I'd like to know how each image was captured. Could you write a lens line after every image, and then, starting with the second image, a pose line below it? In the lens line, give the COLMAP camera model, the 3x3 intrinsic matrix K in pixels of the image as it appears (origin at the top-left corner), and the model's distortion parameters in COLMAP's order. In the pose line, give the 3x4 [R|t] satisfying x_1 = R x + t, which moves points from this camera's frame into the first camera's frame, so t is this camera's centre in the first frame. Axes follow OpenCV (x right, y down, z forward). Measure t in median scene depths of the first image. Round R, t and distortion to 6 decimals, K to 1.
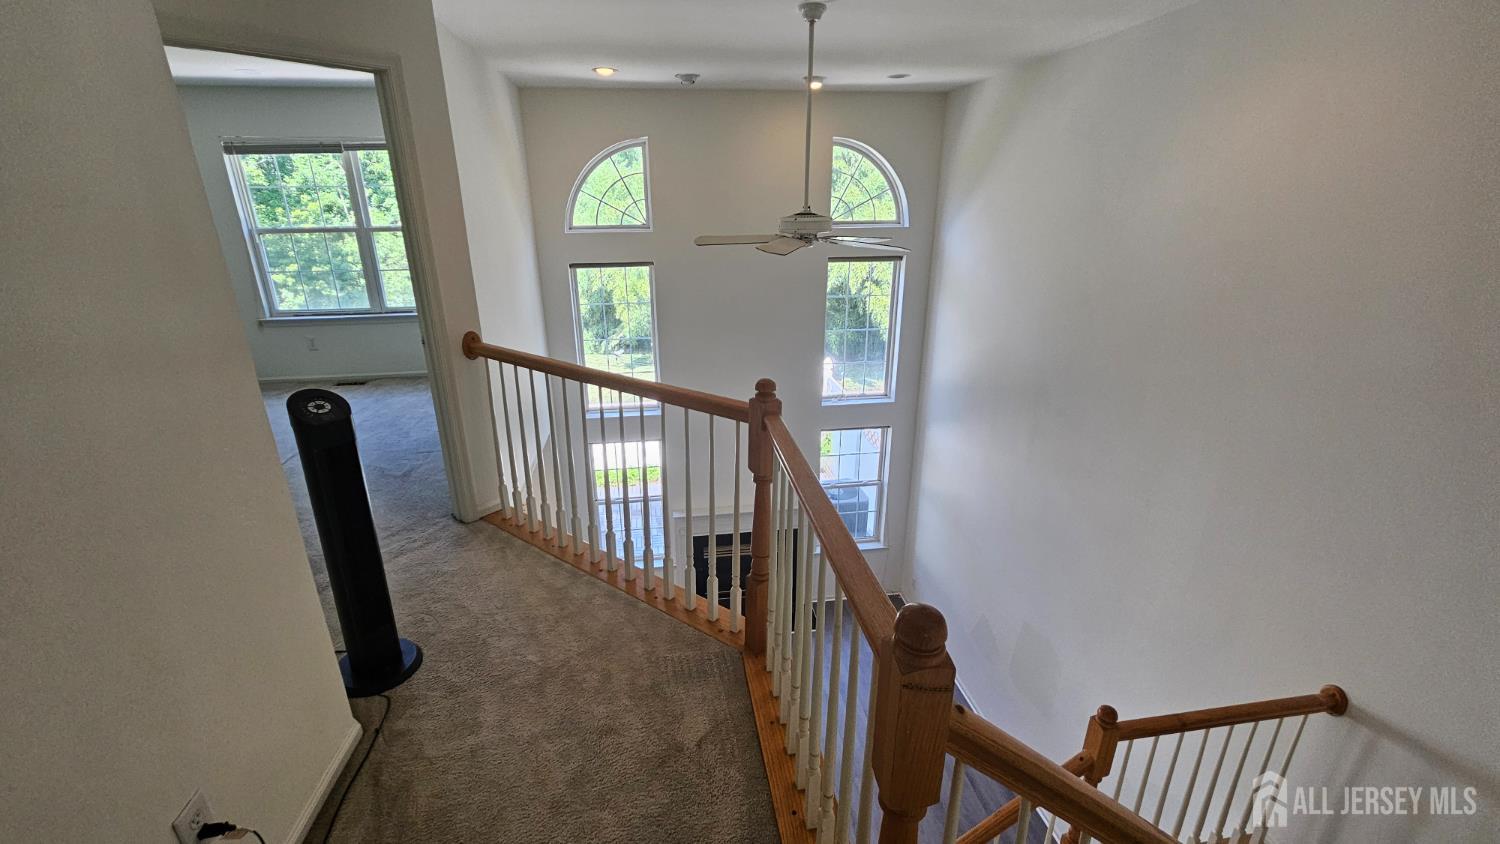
lens RADIAL K [[616.4, 0, 750.0], [0, 616.4, 422.0], [0, 0, 1]] dist [0.001116, -0.000251]
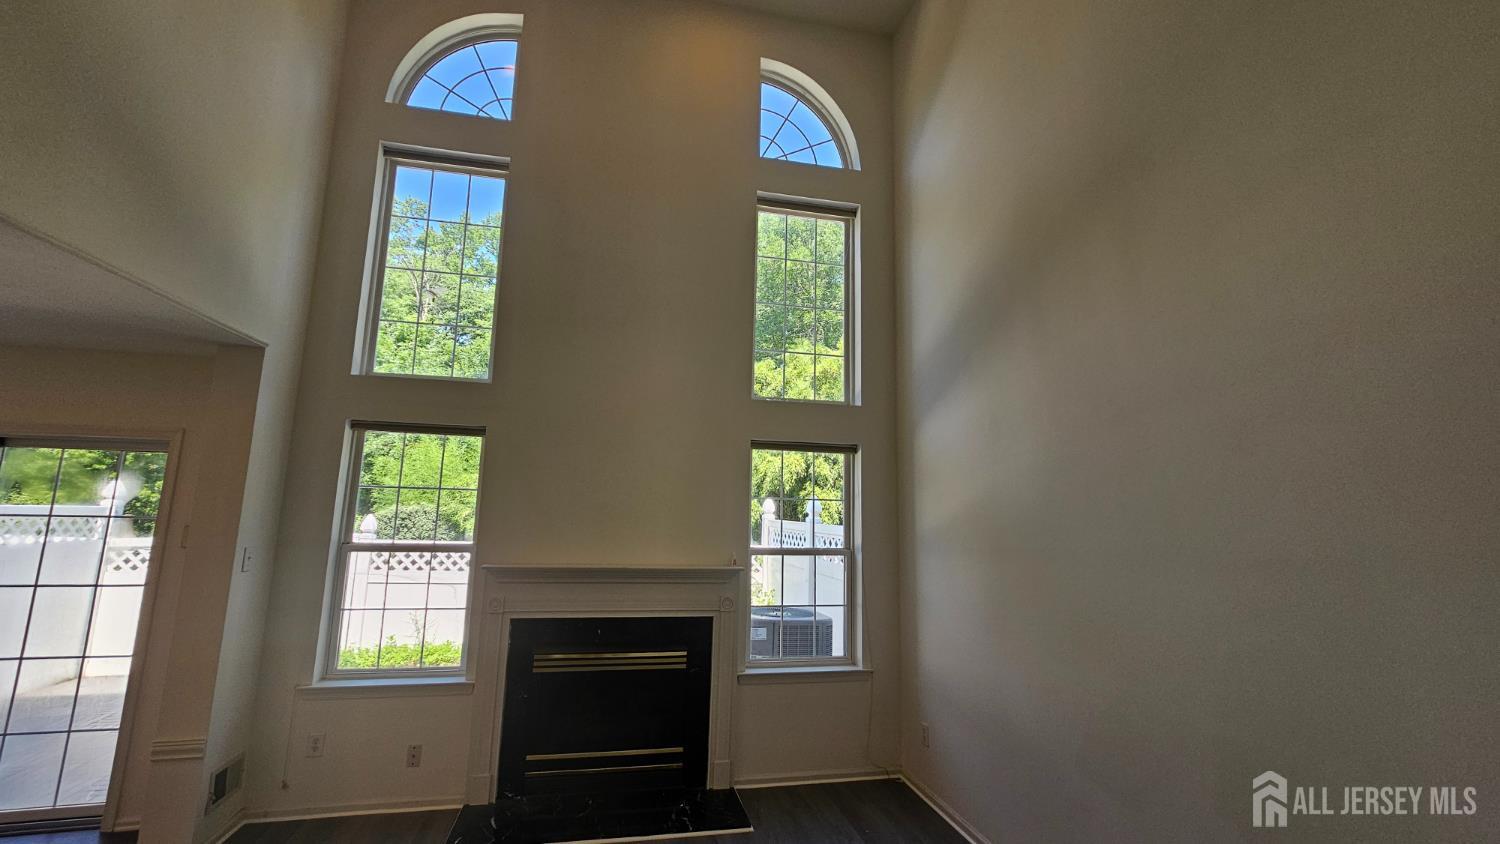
lens RADIAL K [[616.4, 0, 750.0], [0, 616.4, 422.0], [0, 0, 1]] dist [0.001116, -0.000251]
pose [[0.997550, 0.037821, 0.058851, 0.083637], [-0.004534, 0.874436, -0.485120, 0.330019], [-0.069809, 0.483665, 0.872465, 0.477175]]
